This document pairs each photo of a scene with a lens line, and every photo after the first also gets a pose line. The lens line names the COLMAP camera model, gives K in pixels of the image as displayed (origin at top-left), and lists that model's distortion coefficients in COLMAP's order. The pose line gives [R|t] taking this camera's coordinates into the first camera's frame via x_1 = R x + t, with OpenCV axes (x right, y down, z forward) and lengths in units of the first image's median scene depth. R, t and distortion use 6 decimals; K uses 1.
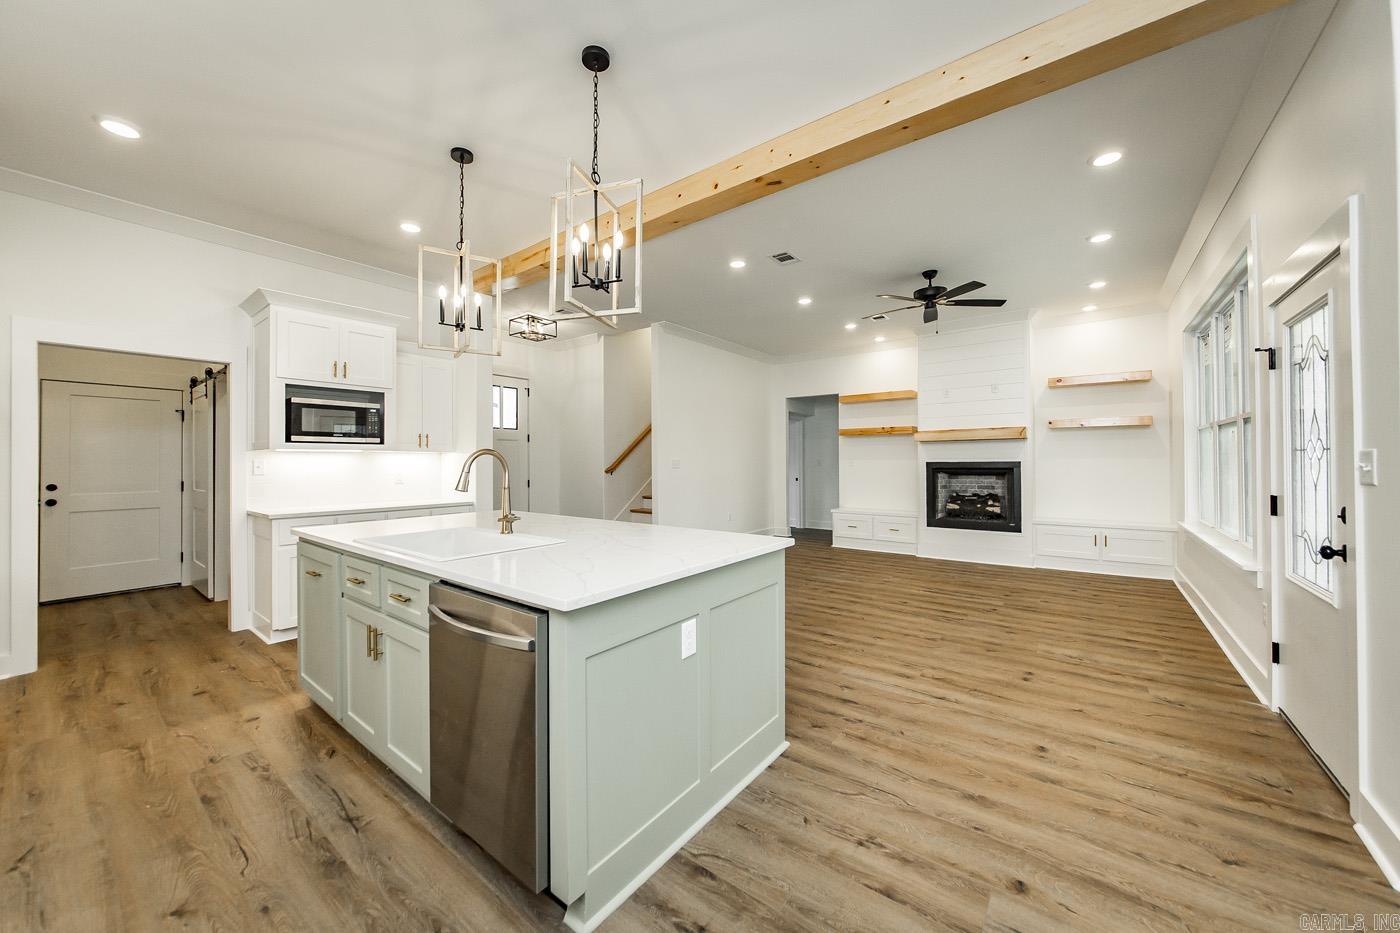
lens RADIAL K [[506.8, 0, 694.5], [0, 506.8, 462.9], [0, 0, 1]] dist [-0.011554, 0.003782]
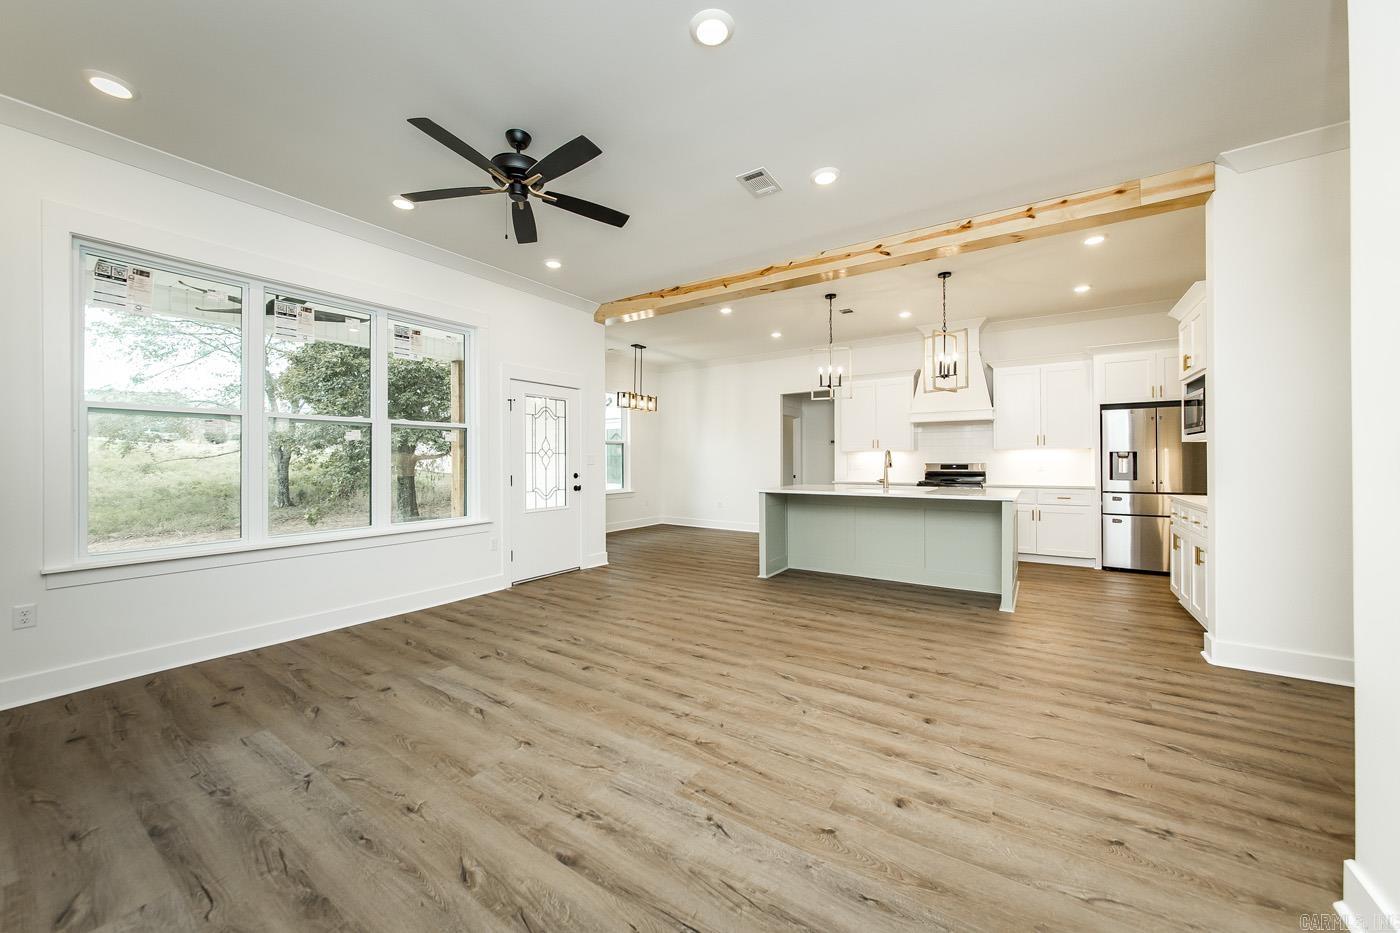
lens RADIAL K [[506.8, 0, 702.7], [0, 506.8, 462.1], [0, 0, 1]] dist [-0.011554, 0.003782]
pose [[-0.996806, 0.009519, -0.079289, 0.346728], [0.008928, 0.999930, 0.007802, 0.001383], [0.079358, 0.007069, -0.996821, 1.850418]]
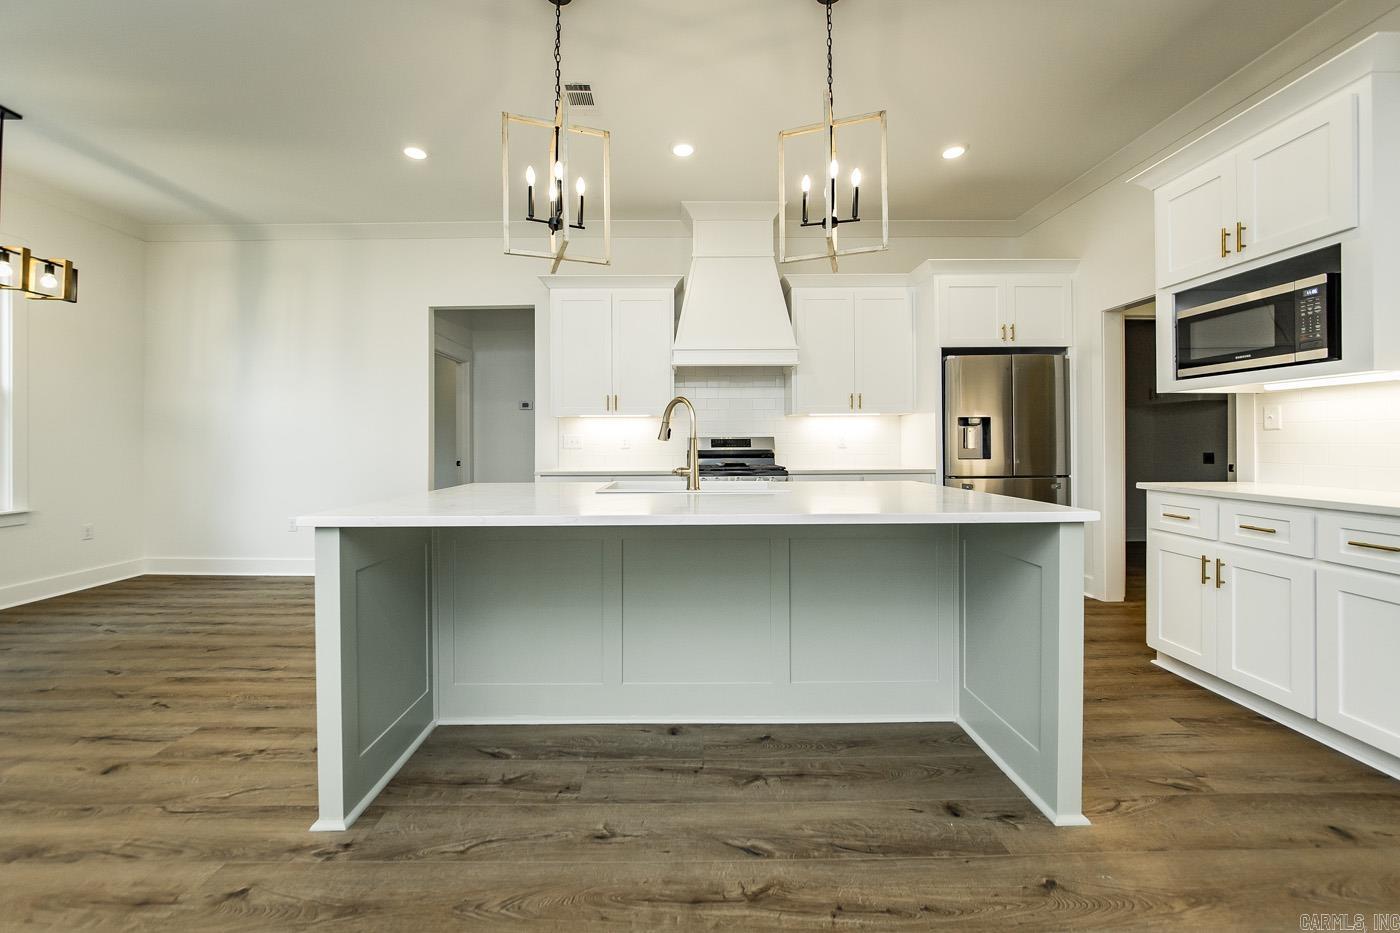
lens RADIAL K [[520.4, 0, 682.1], [0, 520.4, 440.3], [0, 0, 1]] dist [-0.012288, 0.000598]
pose [[-0.789162, 0.008187, -0.614130, 0.118264], [0.007832, 0.999964, 0.003267, 0.028438], [0.614135, -0.002232, -0.789198, 1.013964]]
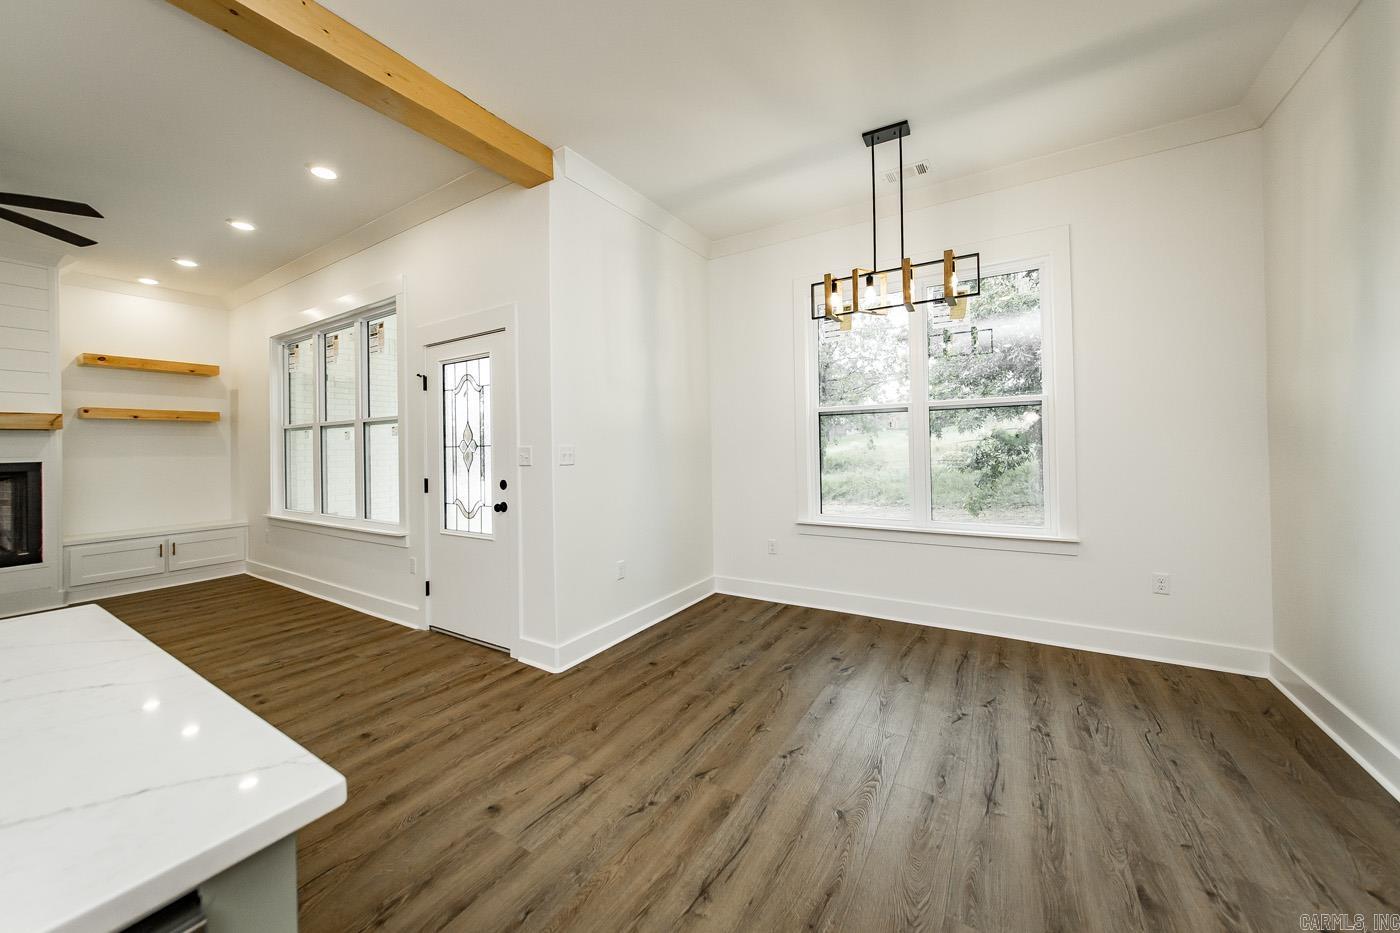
lens RADIAL K [[506.8, 0, 696.1], [0, 506.8, 442.2], [0, 0, 1]] dist [-0.011554, 0.003782]
pose [[-0.100702, 0.020509, 0.994705, -0.220769], [0.019776, 0.999631, -0.018609, 0.001823], [-0.994720, 0.017797, -0.101071, 0.228296]]
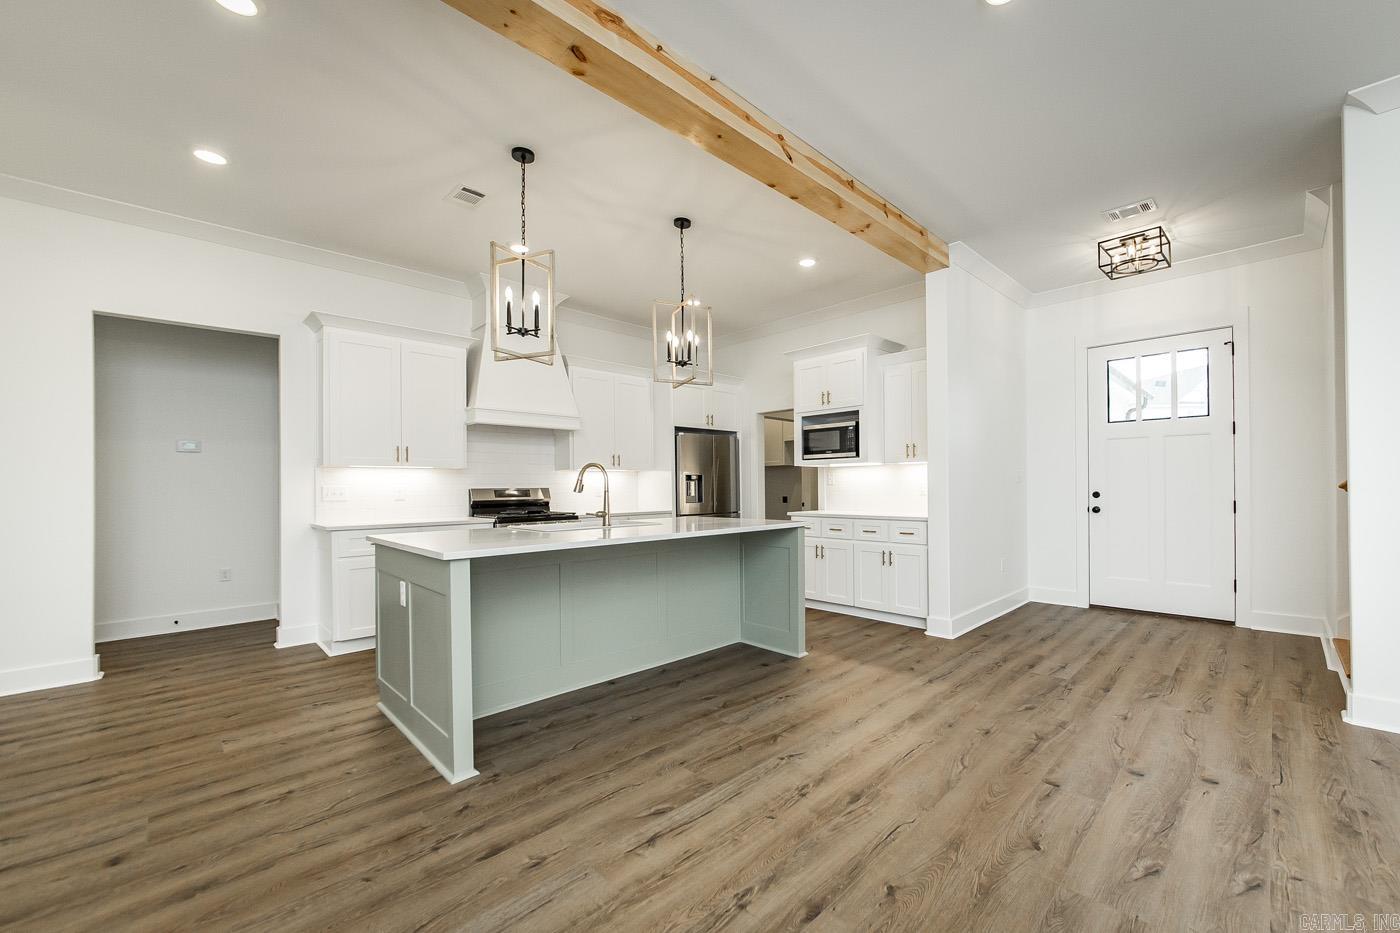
lens RADIAL K [[558.4, 0, 753.1], [0, 558.4, 484.8], [0, 0, 1]] dist [-0.014147, 0.000761]
pose [[-0.098157, 0.003113, -0.995166, 0.612647], [0.007730, 0.999967, 0.002366, 0.018338], [0.995141, -0.007460, -0.098178, 0.903951]]
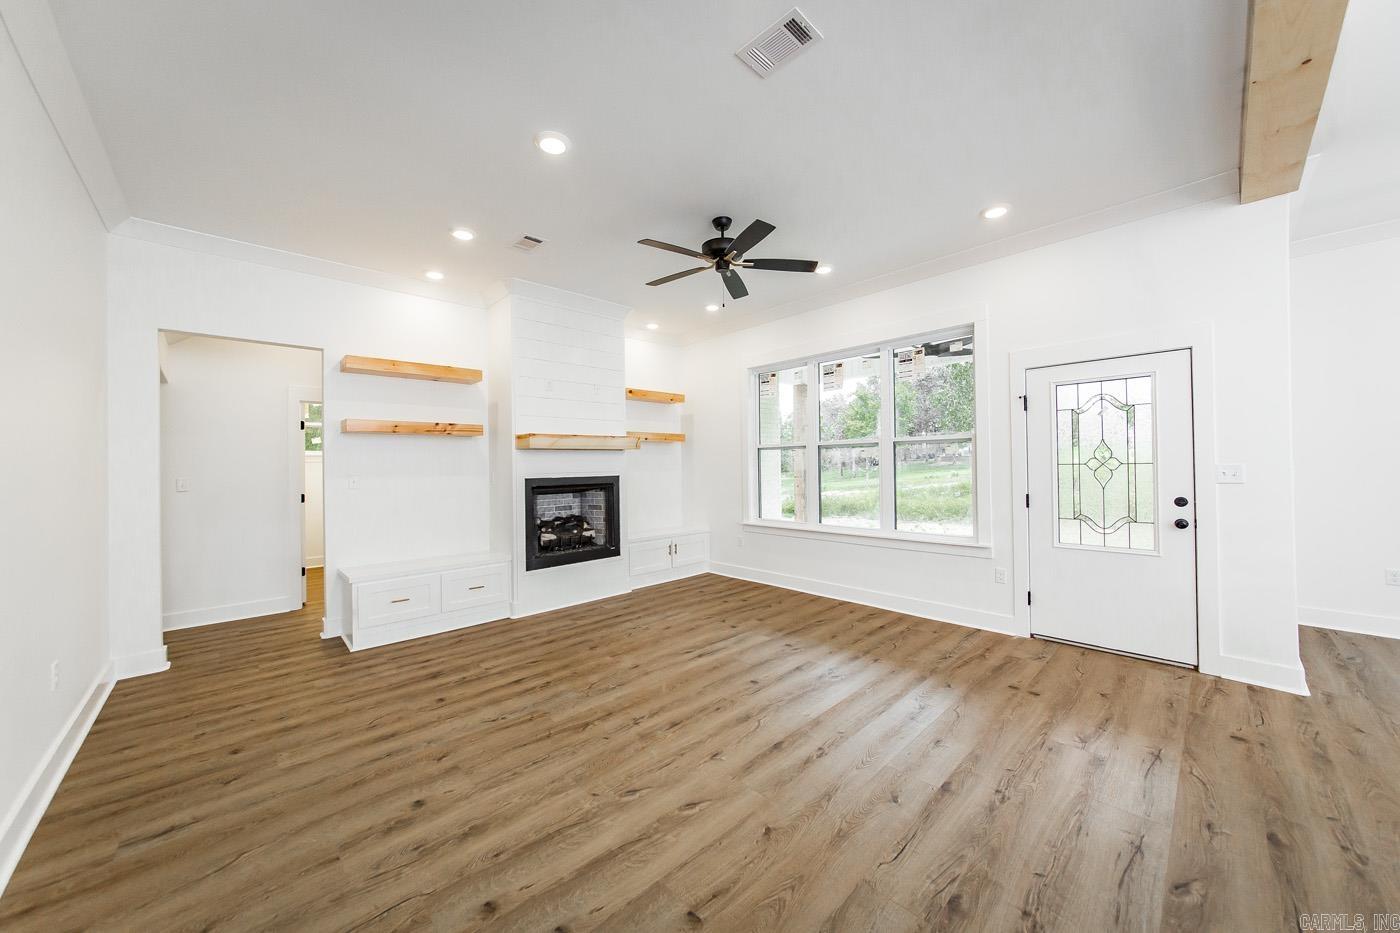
lens RADIAL K [[506.8, 0, 690.3], [0, 506.8, 460.4], [0, 0, 1]] dist [-0.011554, 0.003782]
pose [[0.158399, 0.014333, 0.987271, -0.310932], [0.015996, 0.999726, -0.017081, -0.016889], [-0.987246, 0.018498, 0.158127, 1.074295]]
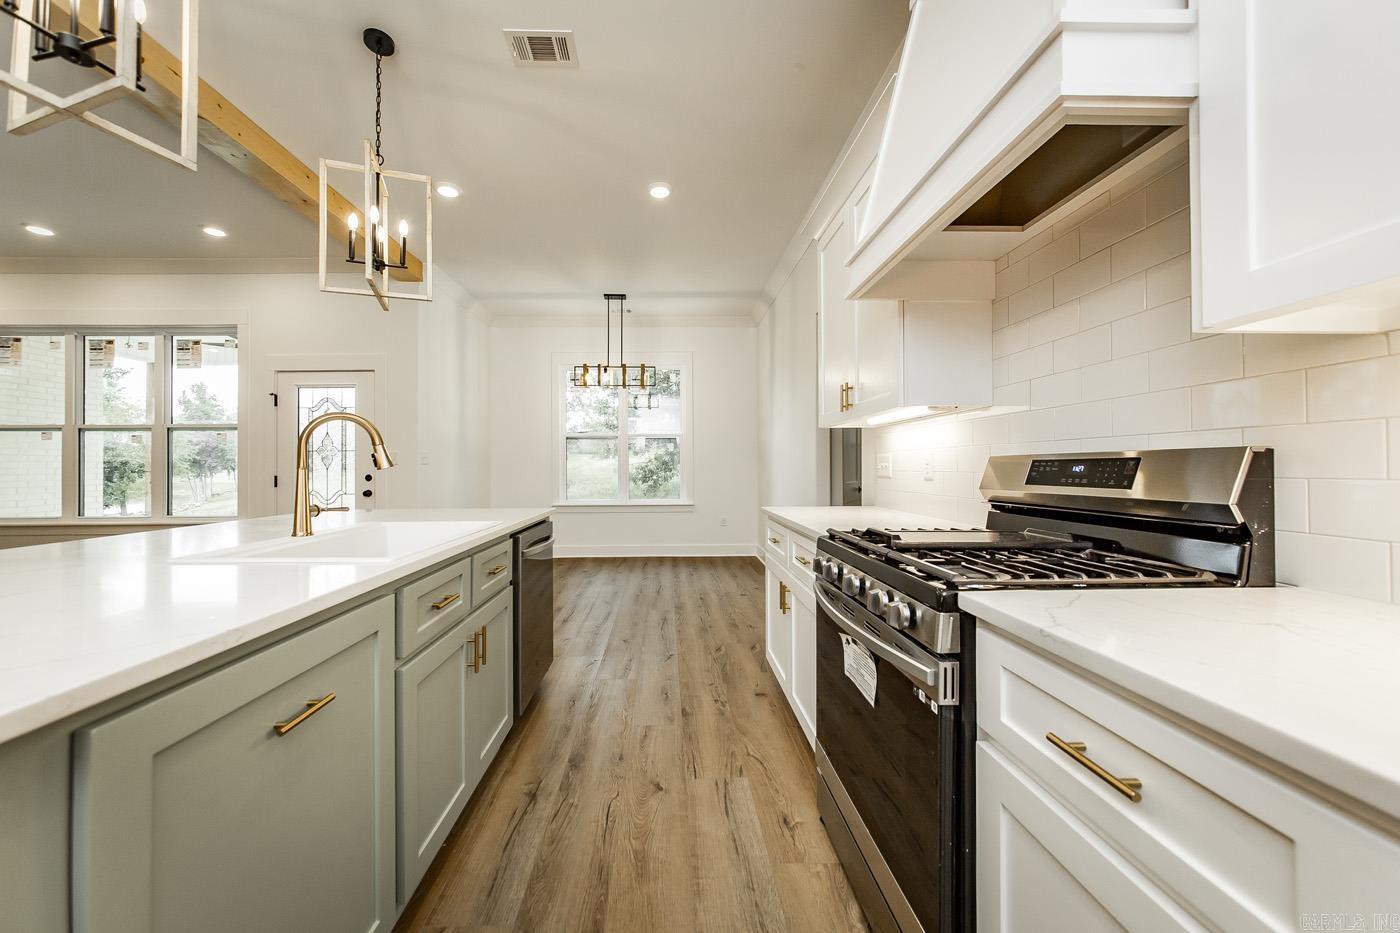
lens RADIAL K [[506.8, 0, 678.5], [0, 506.8, 461.8], [0, 0, 1]] dist [-0.011554, 0.003782]
pose [[-0.630581, 0.018038, 0.775914, -0.722835], [0.011767, 0.999837, -0.013681, 0.034539], [-0.776034, 0.000503, -0.630691, 0.618845]]
